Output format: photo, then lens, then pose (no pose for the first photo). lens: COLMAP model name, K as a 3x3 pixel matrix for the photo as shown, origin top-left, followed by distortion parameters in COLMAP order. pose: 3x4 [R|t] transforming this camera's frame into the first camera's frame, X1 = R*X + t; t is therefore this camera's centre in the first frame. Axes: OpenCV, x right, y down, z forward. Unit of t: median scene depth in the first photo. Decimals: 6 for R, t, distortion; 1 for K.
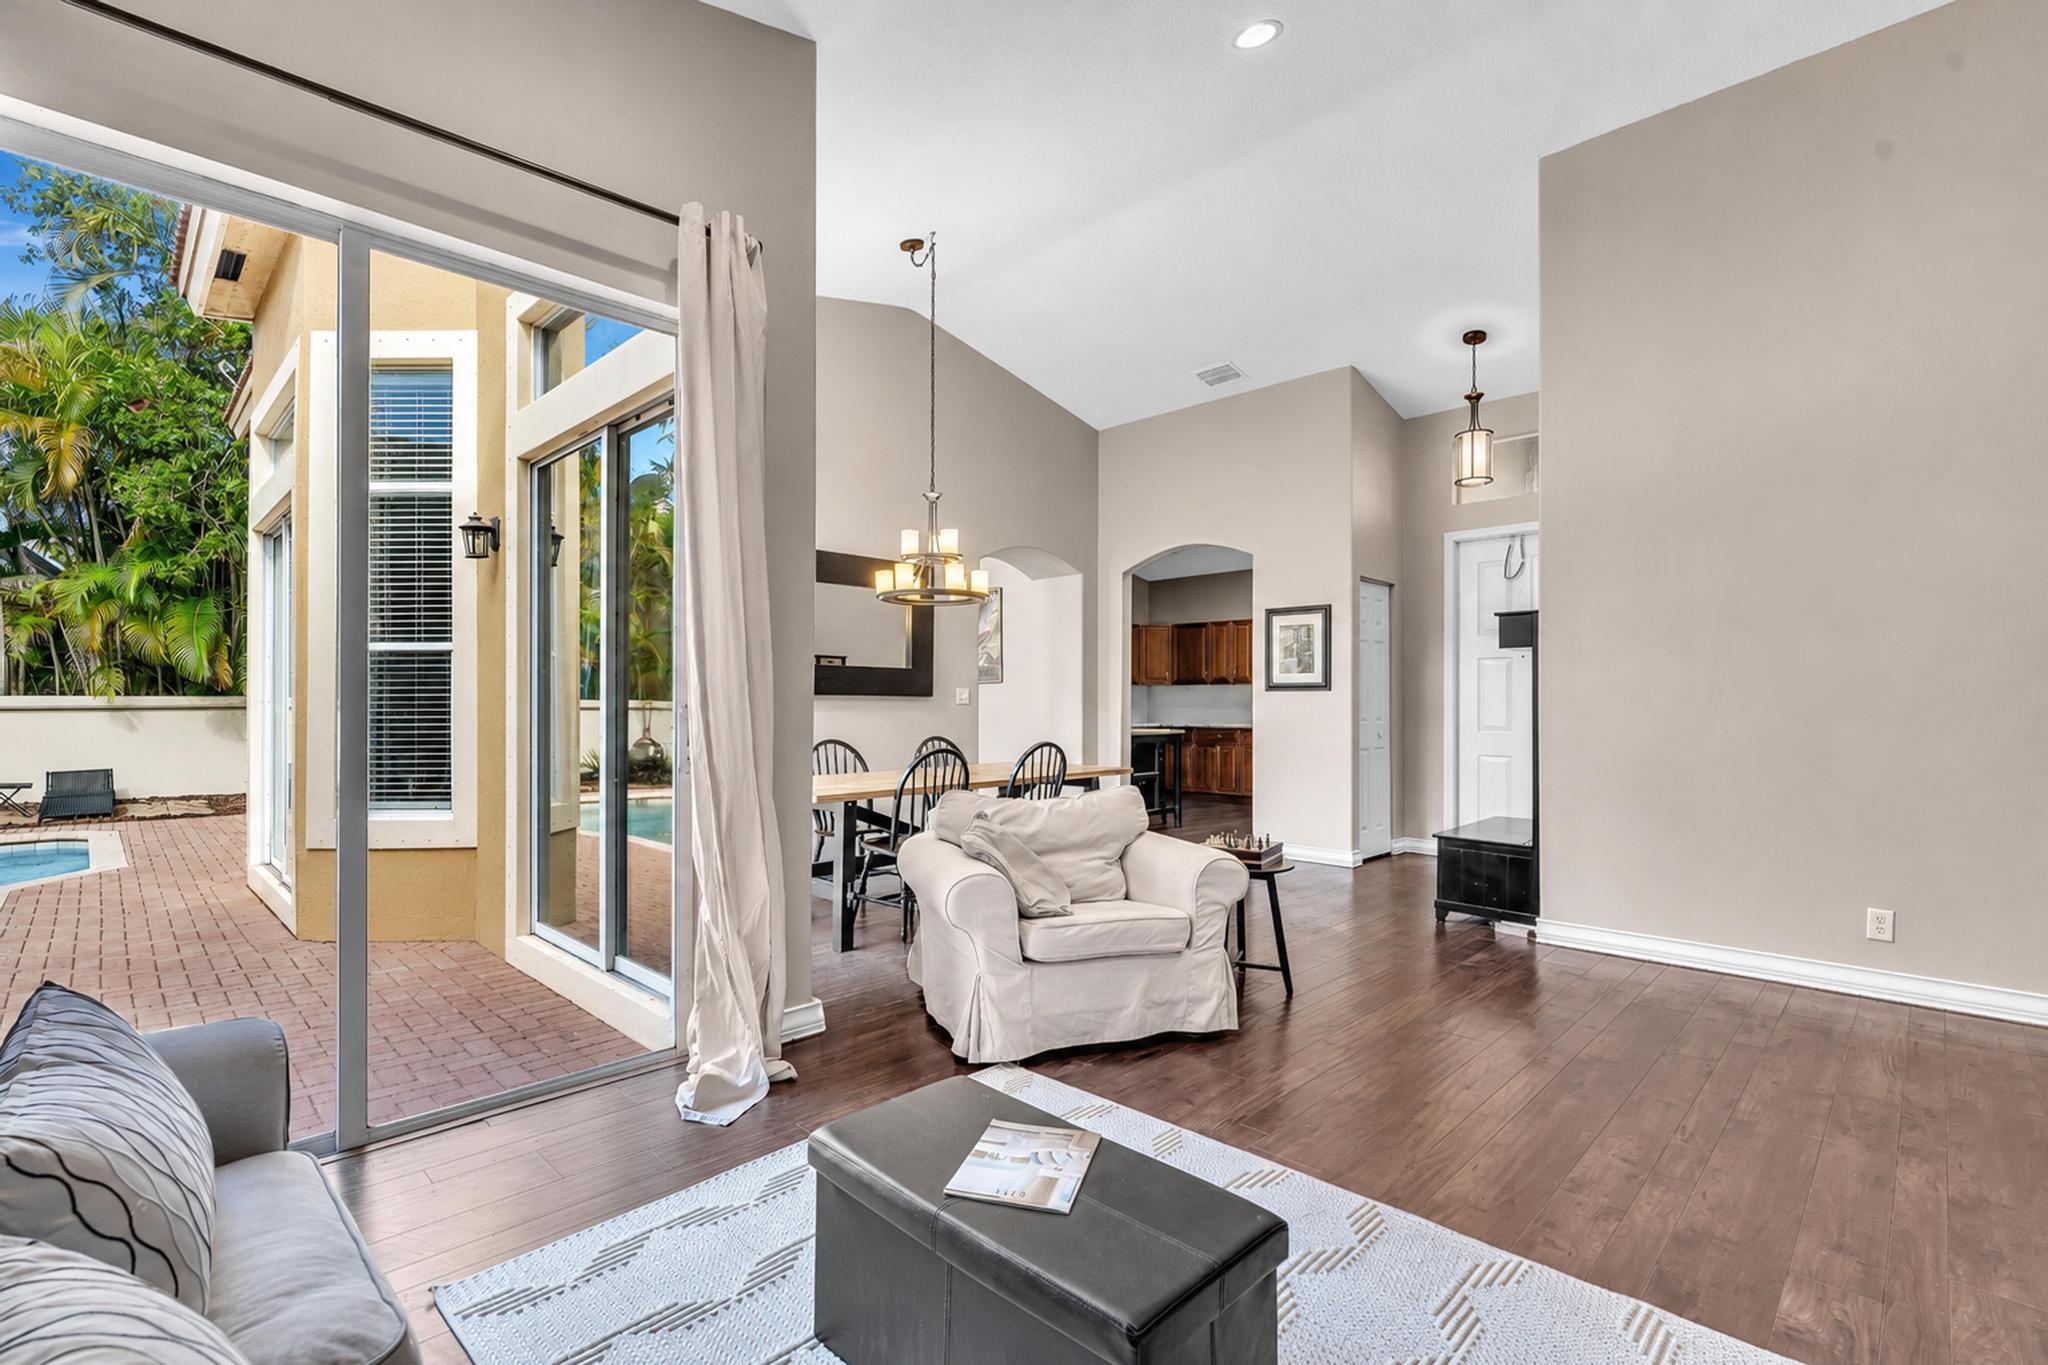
lens RADIAL K [[919.7, 0, 1022.4], [0, 919.7, 675.8], [0, 0, 1]] dist [-0.002215, -0.000085]
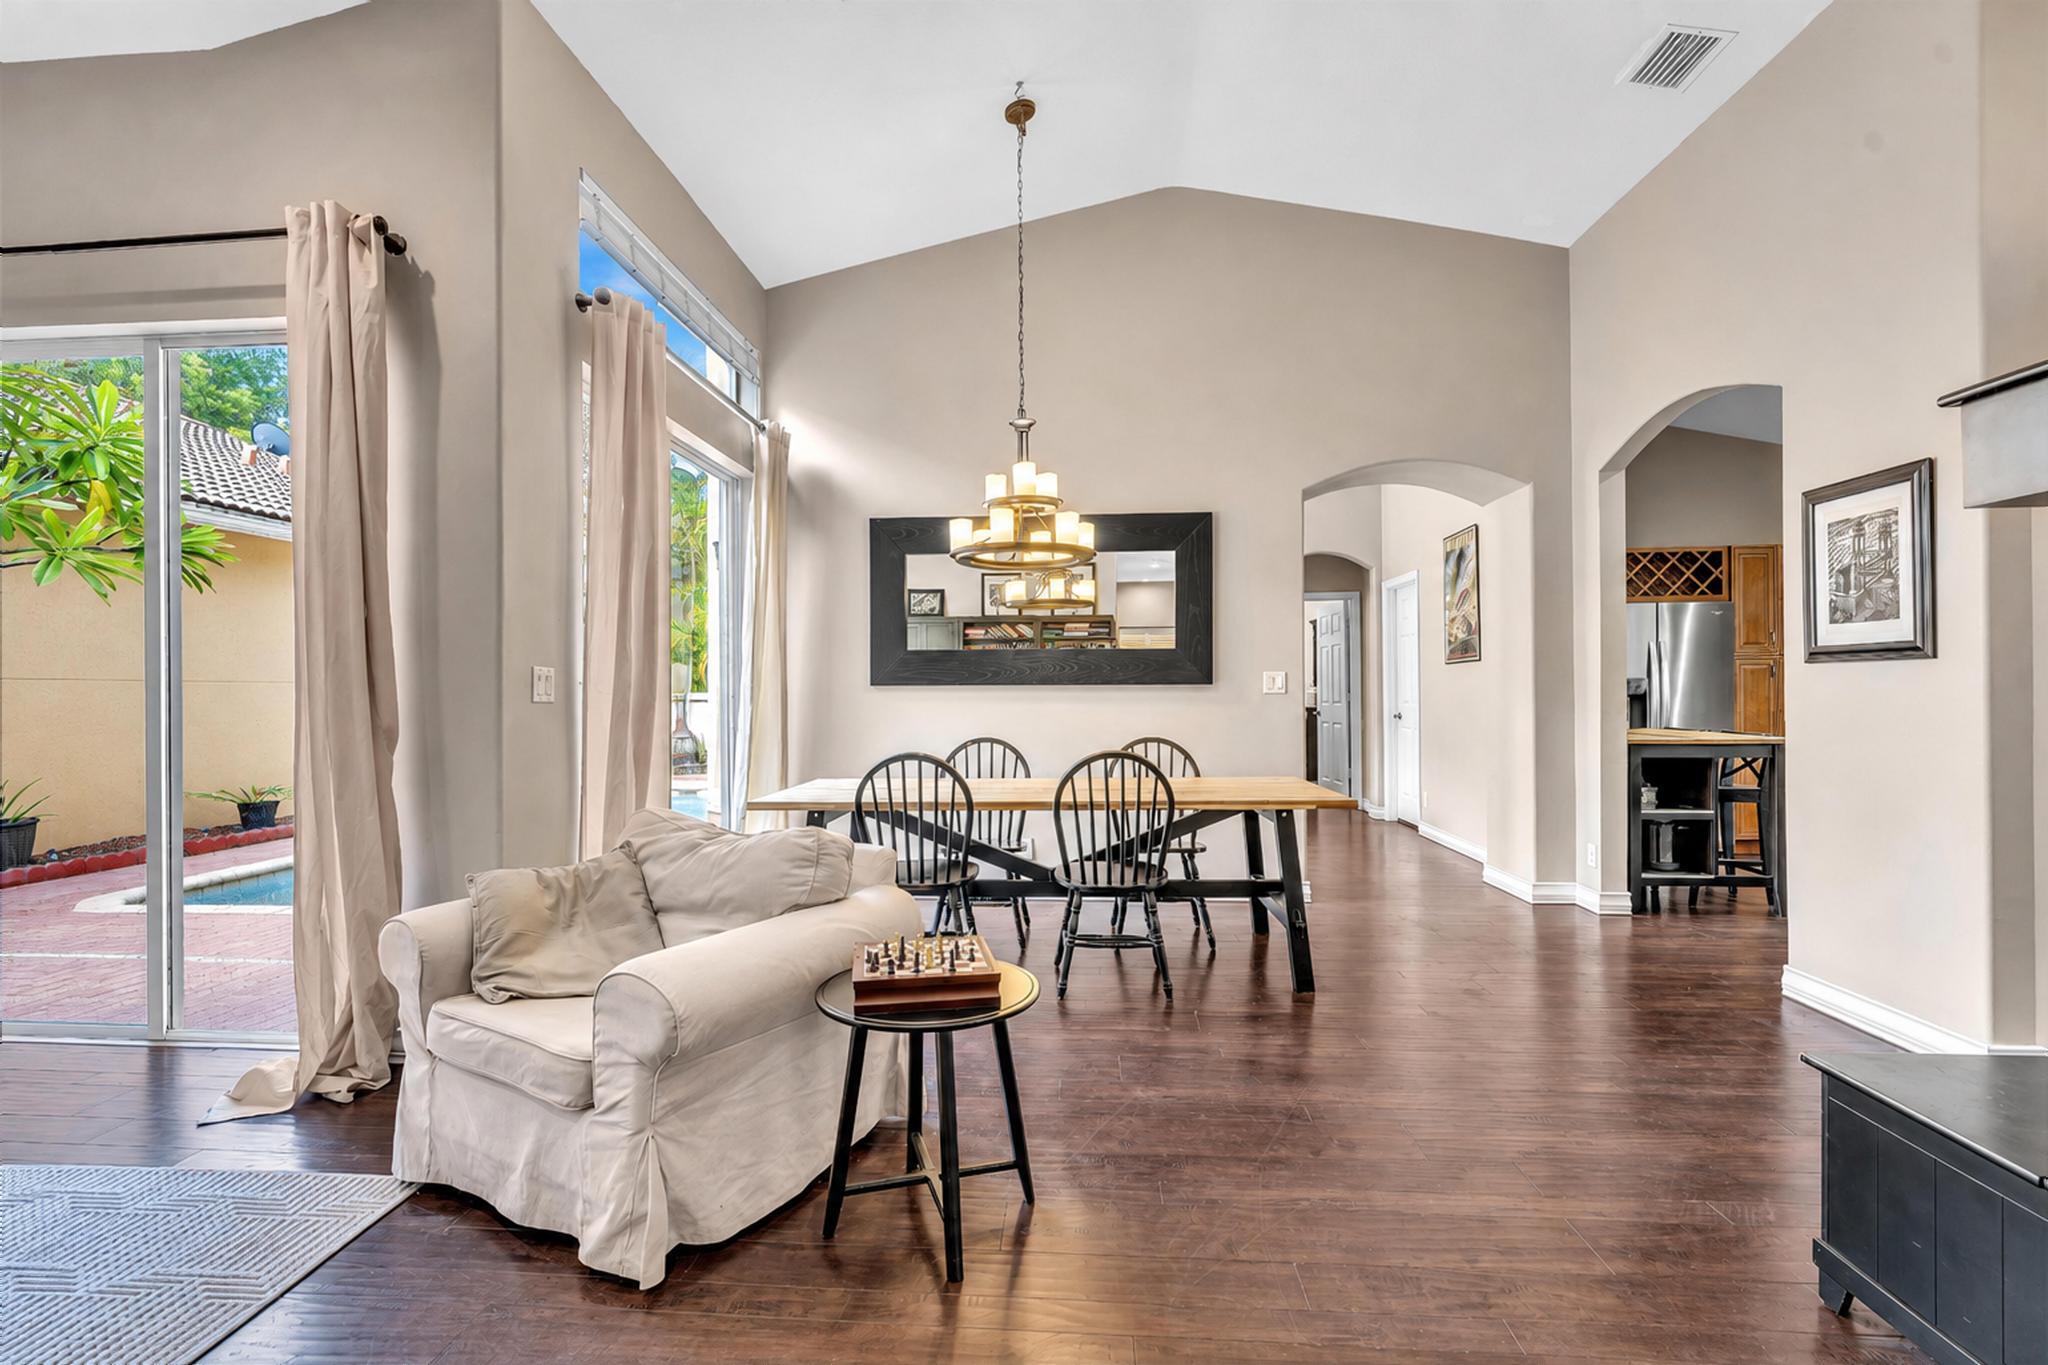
lens RADIAL K [[953.6, 0, 1024.0], [0, 953.6, 682.5], [0, 0, 1]] dist [-0.004541, -0.000509]
pose [[0.646570, -0.013780, -0.762730, 0.398529], [0.028623, 0.999571, 0.006205, 0.012635], [0.762317, -0.025844, 0.646688, 0.379380]]
